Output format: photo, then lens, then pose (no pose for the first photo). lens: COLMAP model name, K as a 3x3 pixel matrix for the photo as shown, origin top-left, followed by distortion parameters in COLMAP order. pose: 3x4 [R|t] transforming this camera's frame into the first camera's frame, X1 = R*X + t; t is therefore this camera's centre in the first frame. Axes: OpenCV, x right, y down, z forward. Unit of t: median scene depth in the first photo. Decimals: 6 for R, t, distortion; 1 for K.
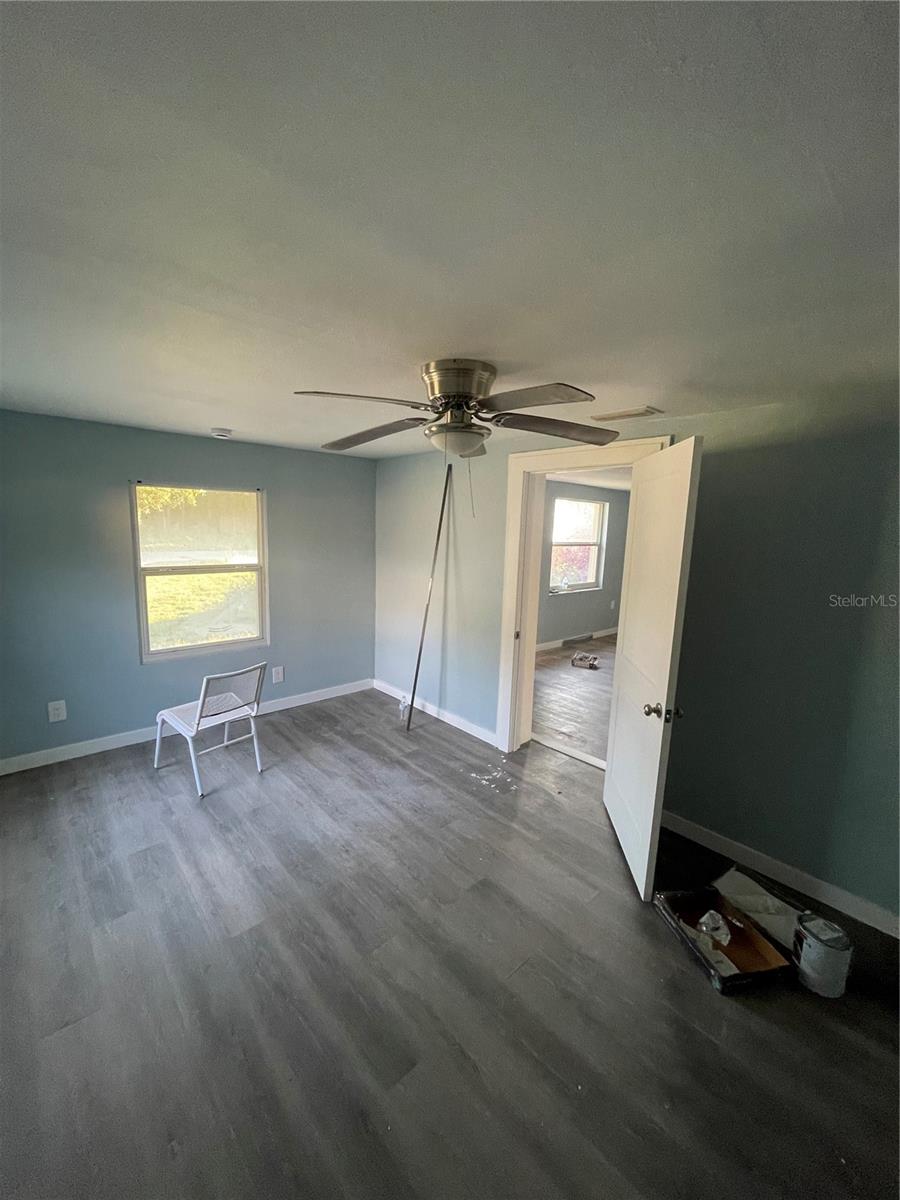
lens RADIAL K [[486.7, 0, 449.1], [0, 486.7, 600.5], [0, 0, 1]] dist [-0.002885, 0.001221]
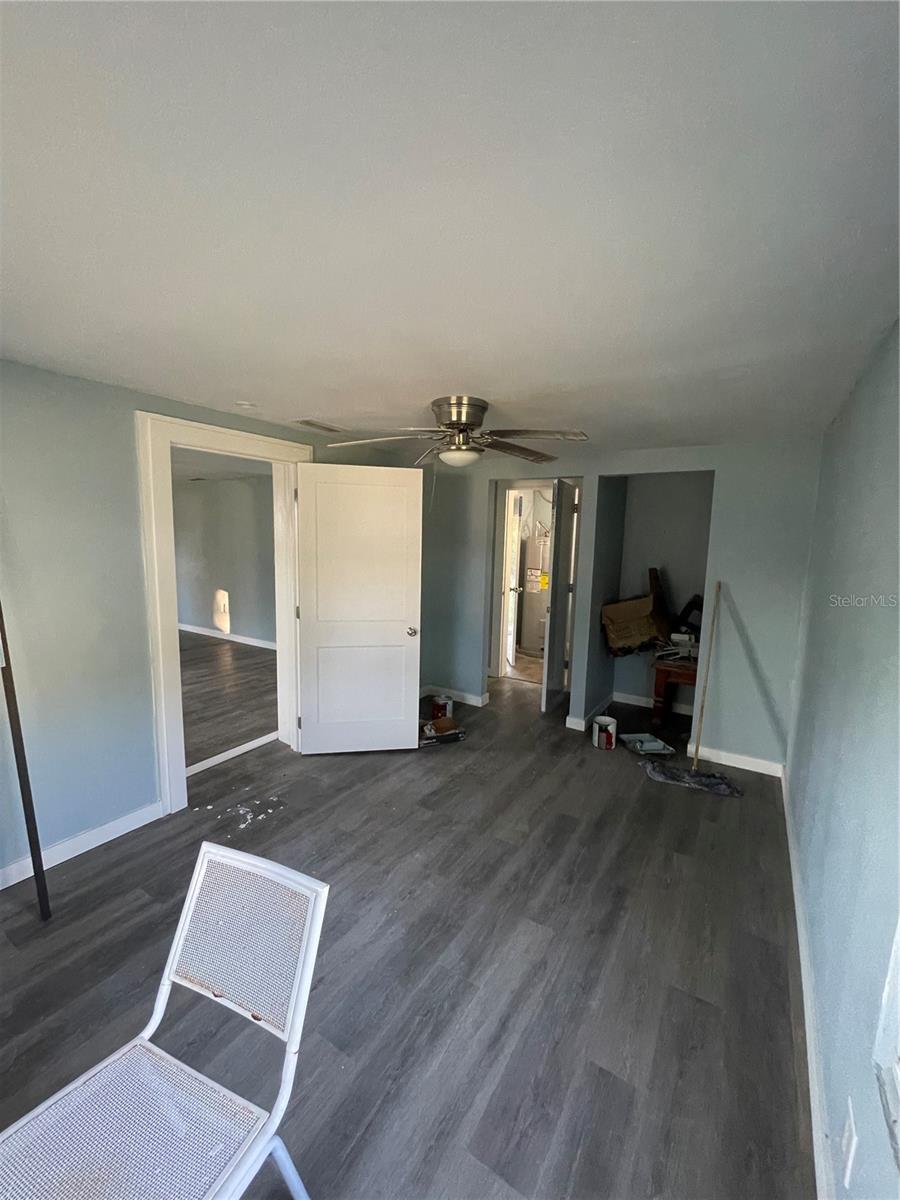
lens RADIAL K [[486.7, 0, 440.4], [0, 486.7, 594.4], [0, 0, 1]] dist [-0.002885, 0.001221]
pose [[-0.252541, -0.157695, 0.954649, -0.835279], [0.113686, 0.974960, 0.191124, -0.151168], [-0.960884, 0.156797, -0.228290, 0.905178]]
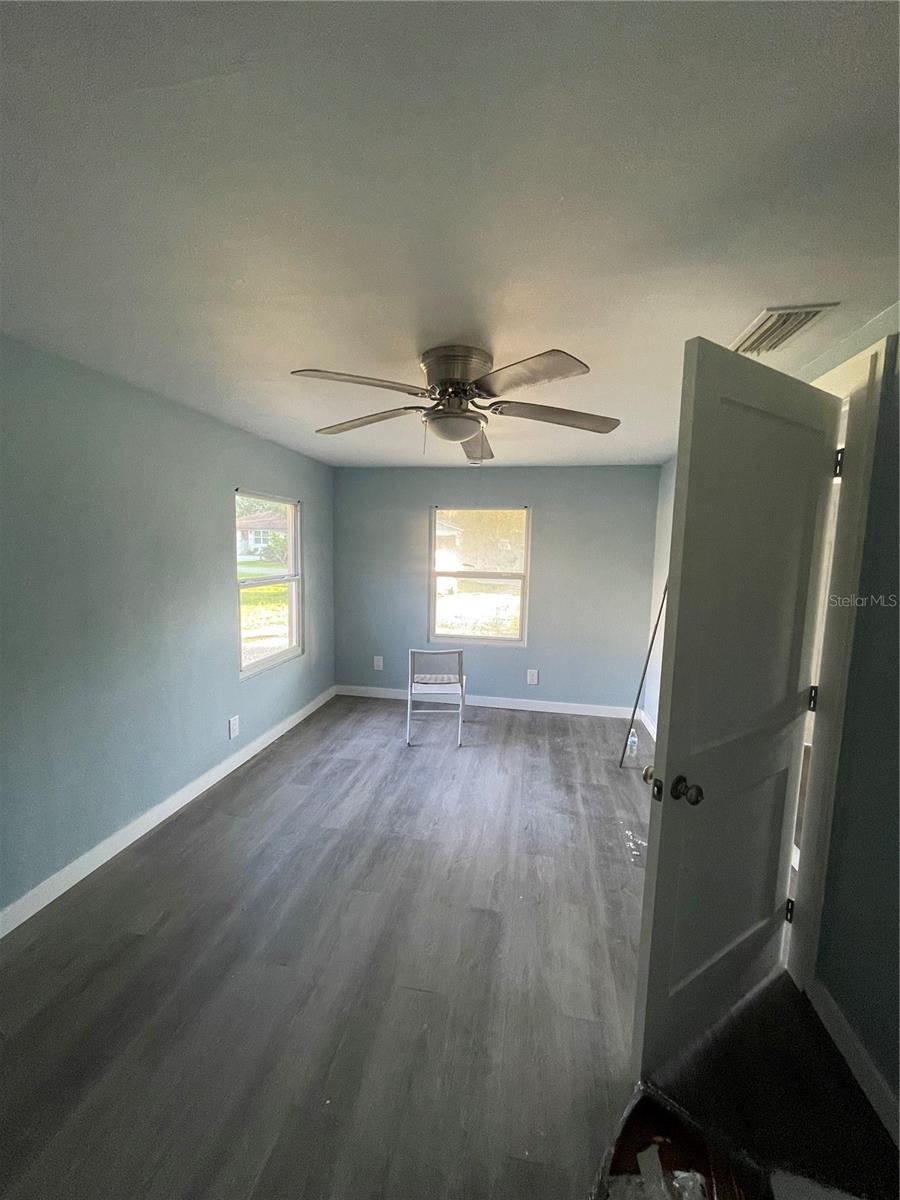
lens RADIAL K [[486.7, 0, 449.3], [0, 486.7, 587.7], [0, 0, 1]] dist [-0.002885, 0.001221]
pose [[0.609754, 0.053653, -0.790773, 0.543487], [-0.125889, 0.991597, -0.029793, 0.017543], [0.782529, 0.117716, 0.611385, 0.251272]]
